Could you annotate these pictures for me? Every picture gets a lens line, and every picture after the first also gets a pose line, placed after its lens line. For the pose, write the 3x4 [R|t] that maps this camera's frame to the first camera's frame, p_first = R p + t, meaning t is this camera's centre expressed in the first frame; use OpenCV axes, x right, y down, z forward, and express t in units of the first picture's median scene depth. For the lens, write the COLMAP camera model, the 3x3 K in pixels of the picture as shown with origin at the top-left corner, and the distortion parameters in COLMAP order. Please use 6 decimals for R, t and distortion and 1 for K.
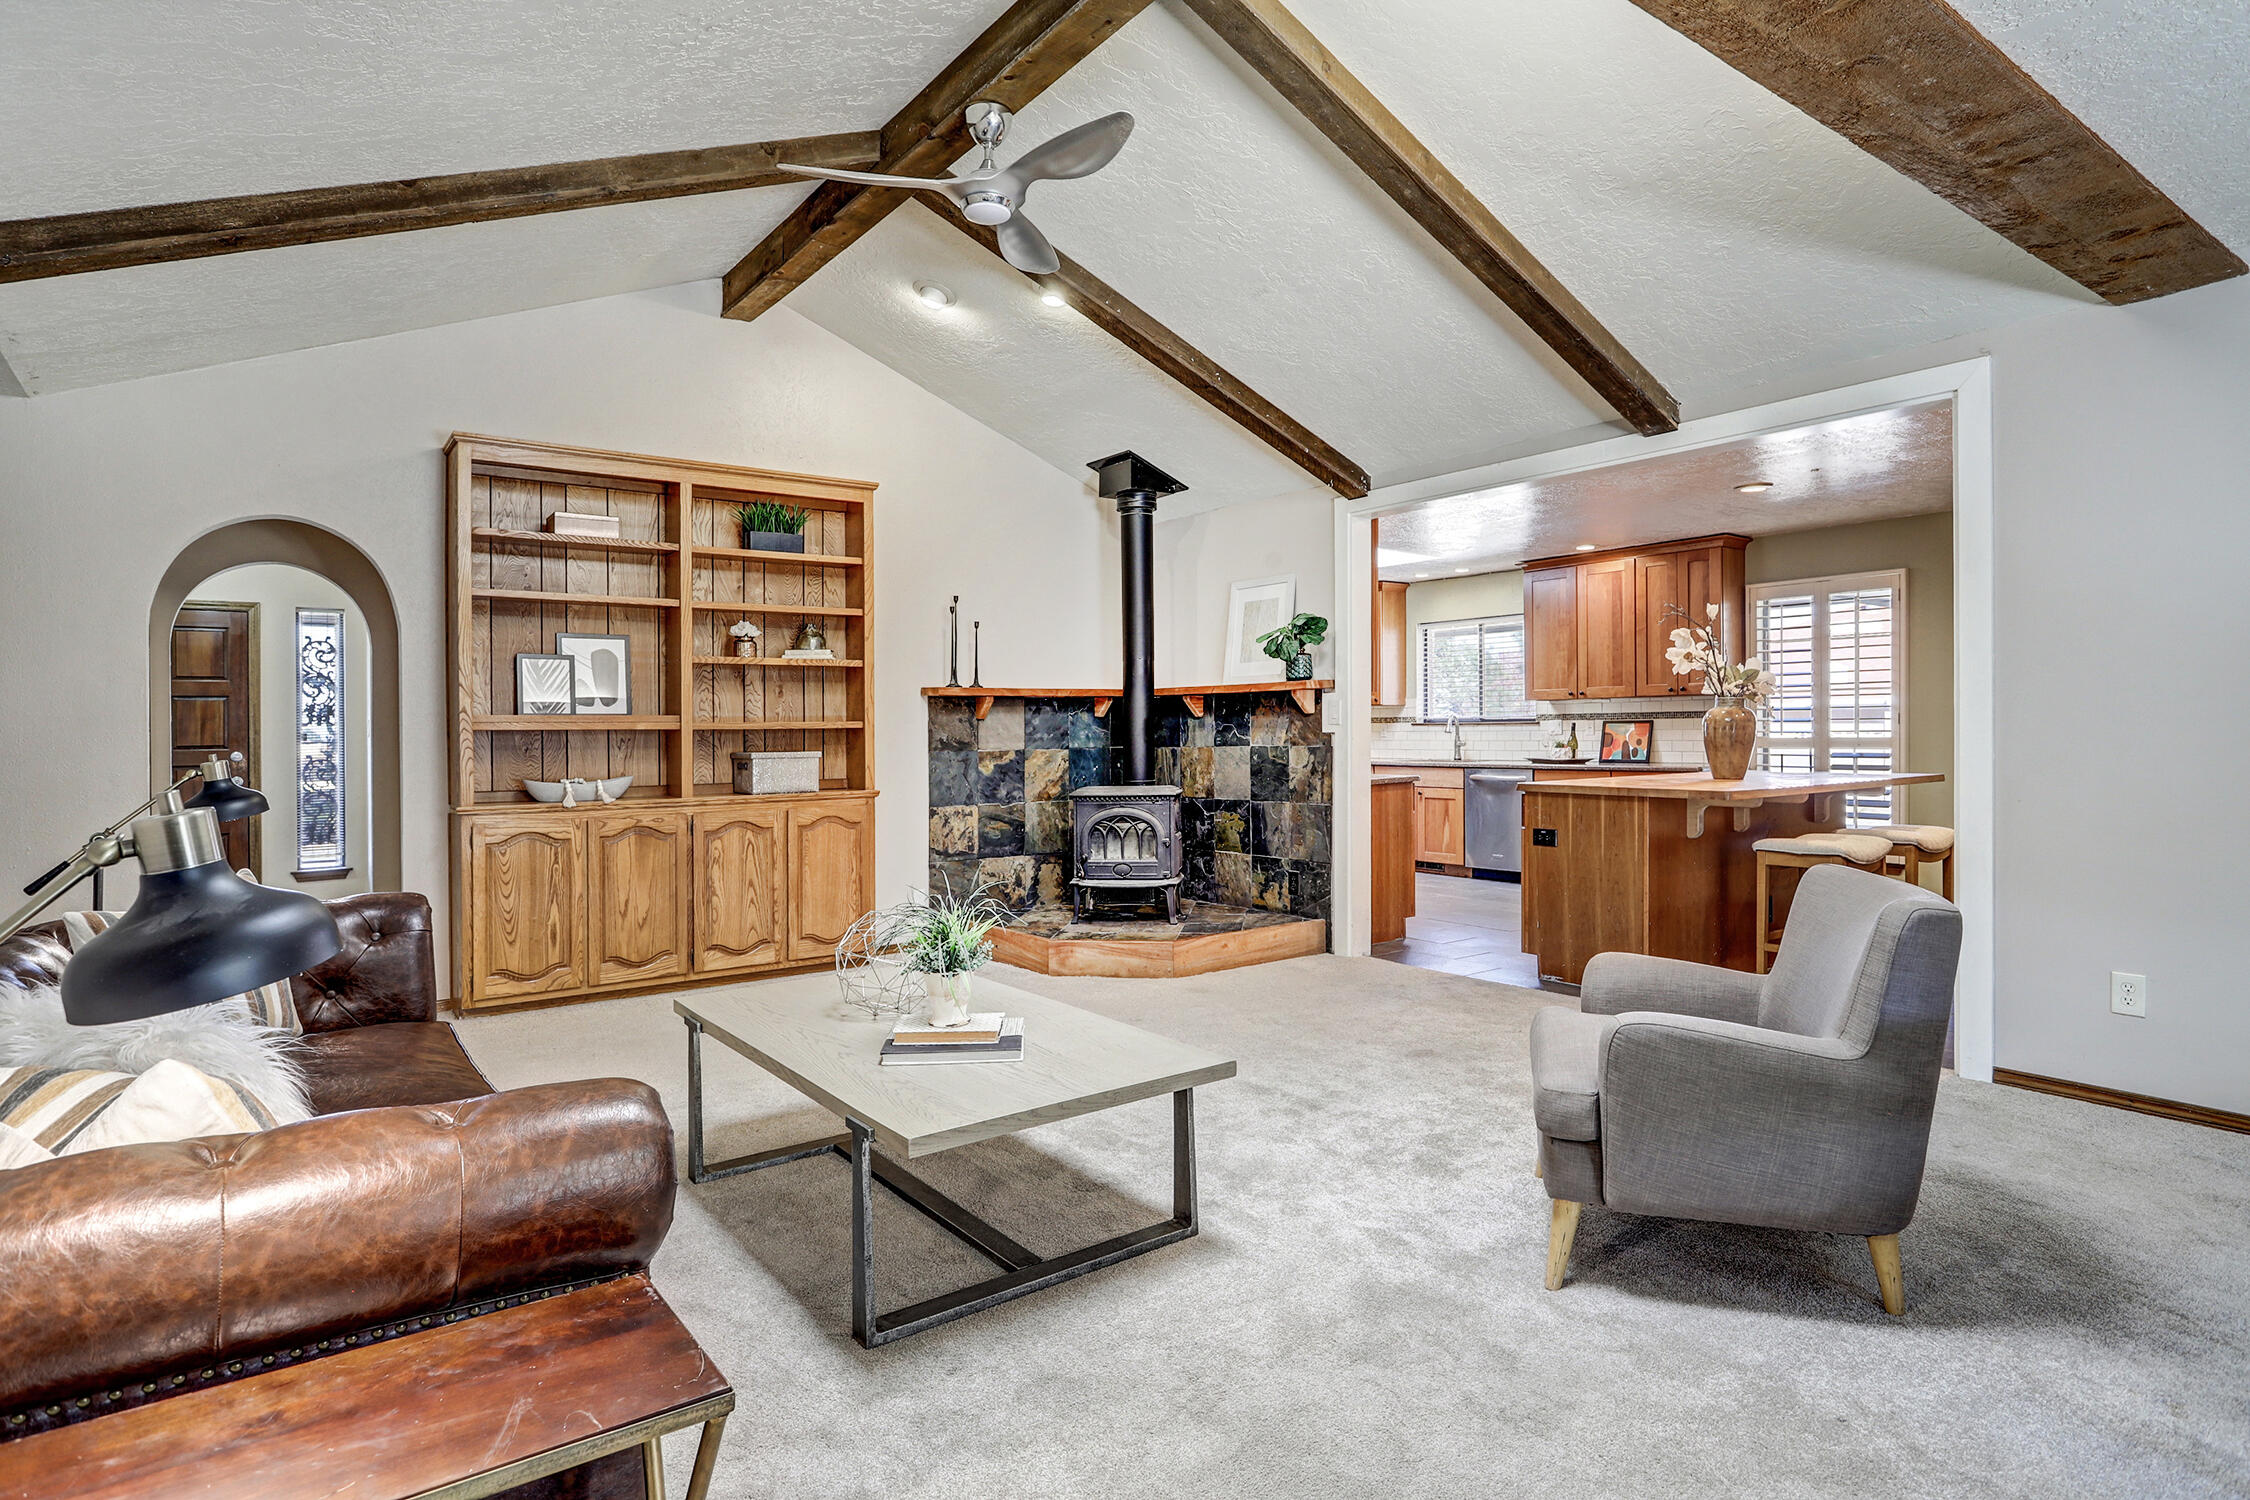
lens RADIAL K [[1197.9, 0, 1117.4], [0, 1197.9, 736.4], [0, 0, 1]] dist [-0.004413, -0.000045]
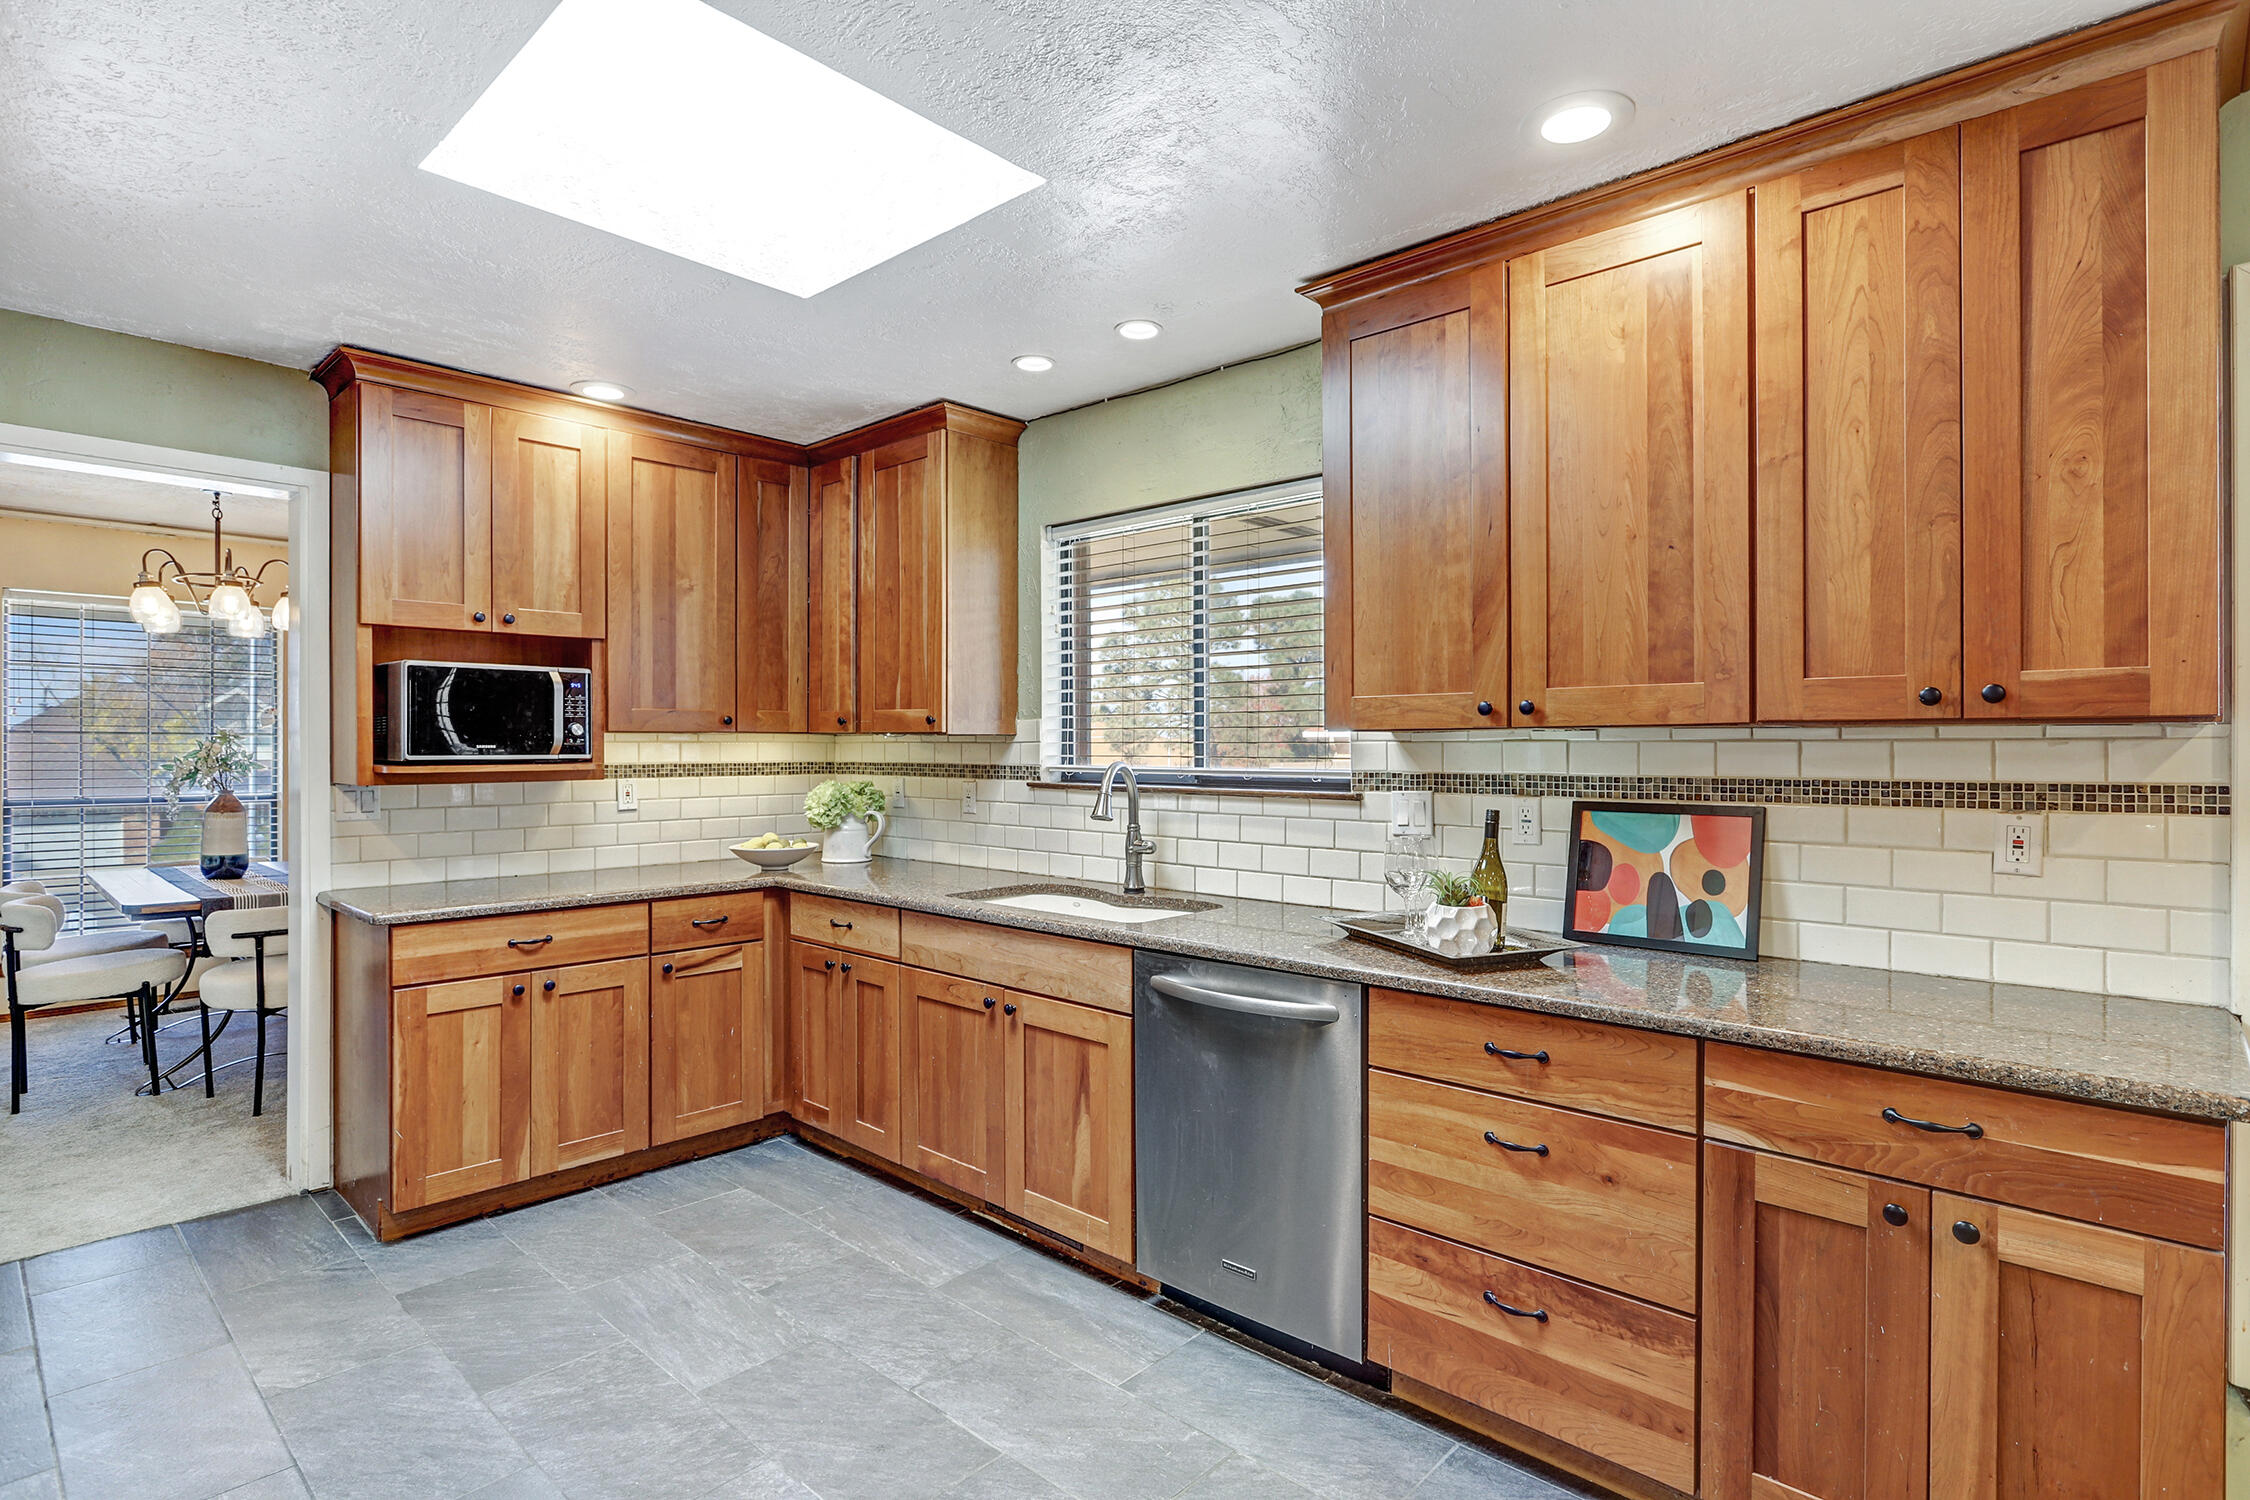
lens RADIAL K [[1143.7, 0, 1105.1], [0, 1143.7, 740.5], [0, 0, 1]] dist [-0.000817, -0.000105]
pose [[0.985956, 0.011267, 0.166627, 0.245548], [-0.009569, 0.999894, -0.010993, -0.024481], [-0.166733, 0.009244, 0.985959, 0.749809]]
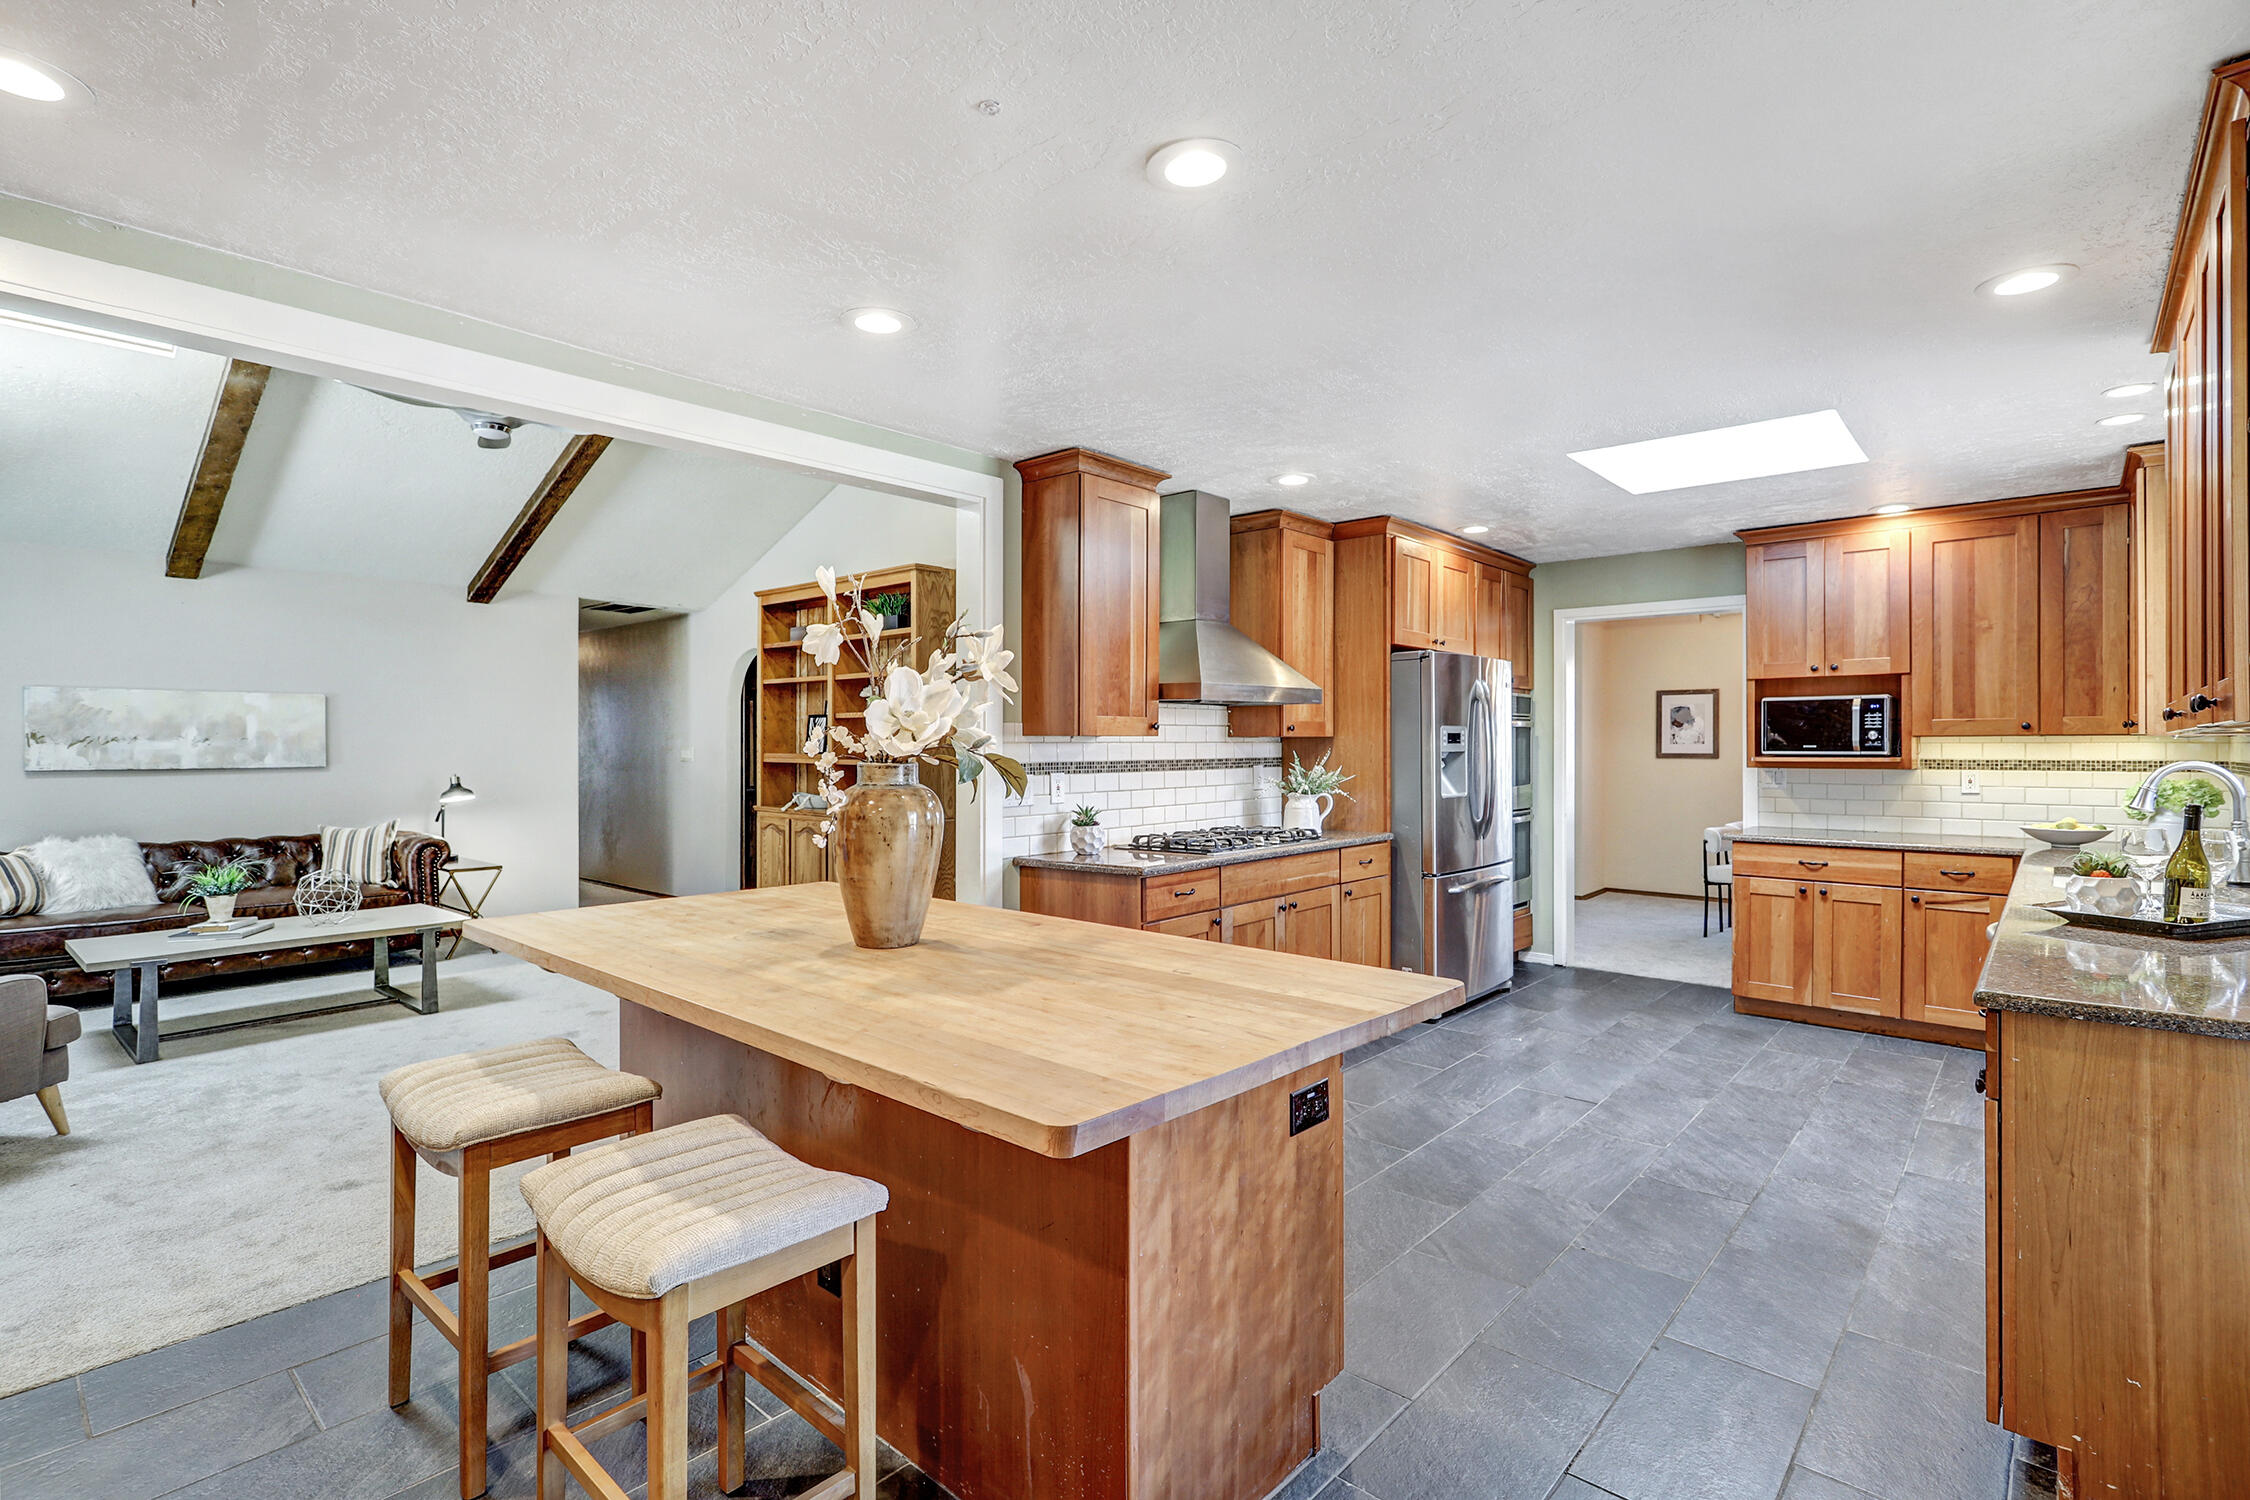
lens RADIAL K [[1055.3, 0, 1115.1], [0, 1055.3, 748.5], [0, 0, 1]] dist [0.003830, 0.002560]
pose [[0.189289, 0.012293, -0.981844, 0.609249], [-0.006306, 0.999916, 0.011303, -0.027809], [0.981901, 0.004052, 0.189351, 0.669130]]
